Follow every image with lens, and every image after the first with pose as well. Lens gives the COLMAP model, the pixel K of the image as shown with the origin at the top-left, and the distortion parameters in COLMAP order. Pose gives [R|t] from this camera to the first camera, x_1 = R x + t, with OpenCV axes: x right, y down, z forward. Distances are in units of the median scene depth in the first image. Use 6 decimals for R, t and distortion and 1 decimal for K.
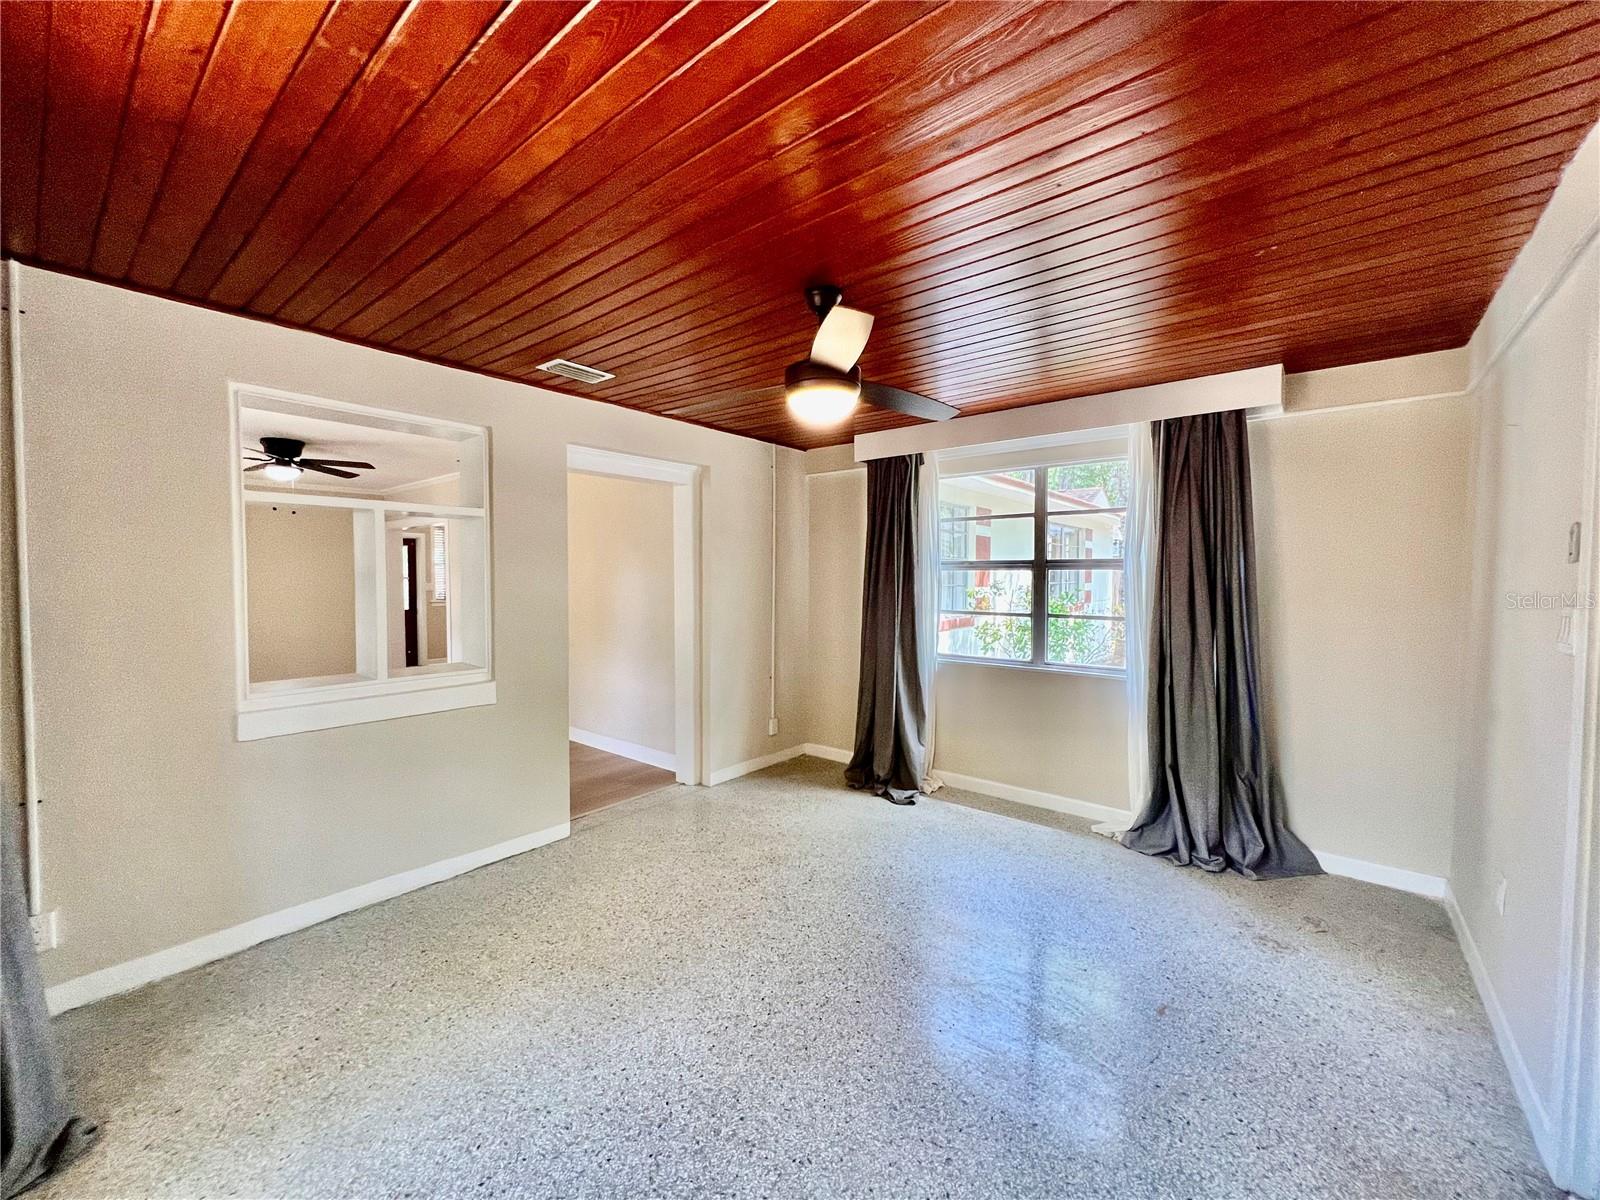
lens RADIAL K [[630.2, 0, 777.4], [0, 630.2, 601.3], [0, 0, 1]] dist [0.000224, -0.000039]
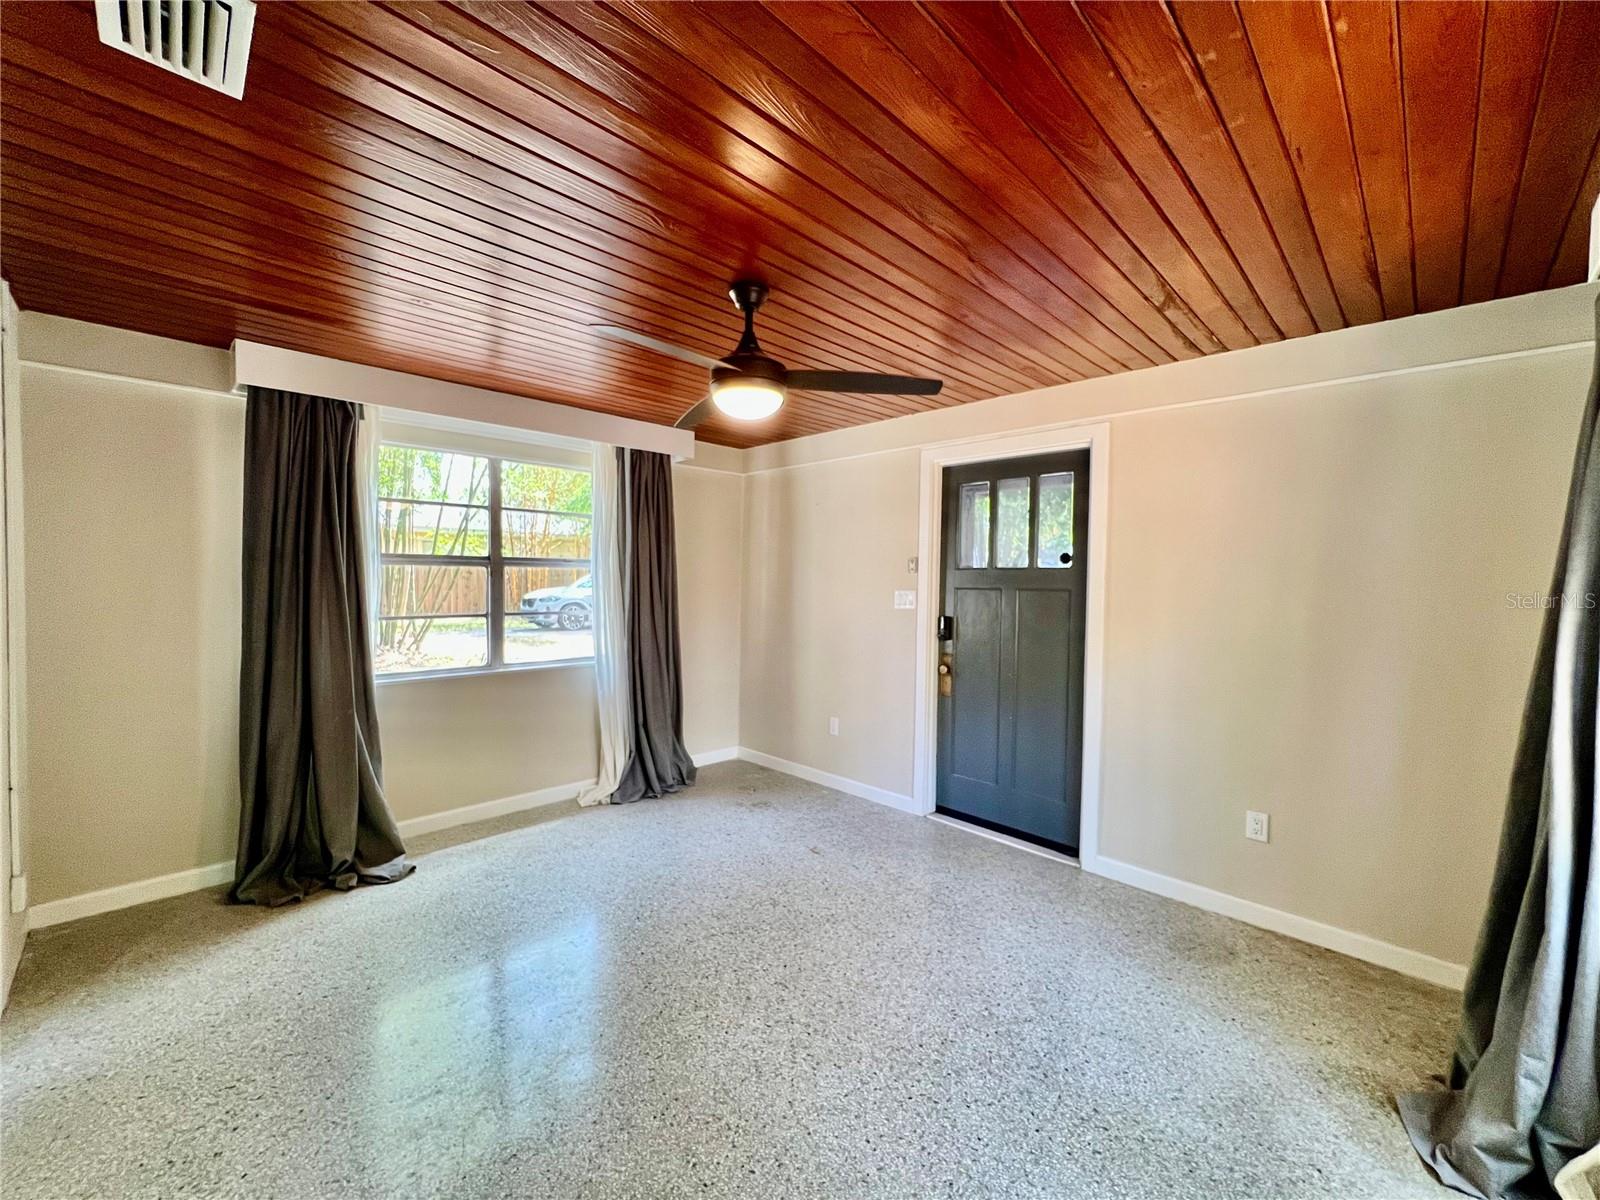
lens RADIAL K [[647.7, 0, 800.0], [0, 647.7, 600.0], [0, 0, 1]] dist [-0.015002, 0.000086]
pose [[0.083977, -0.032042, 0.995952, -0.526955], [0.030144, 0.999107, 0.029602, -0.015307], [-0.996012, 0.027536, 0.084868, 0.474331]]
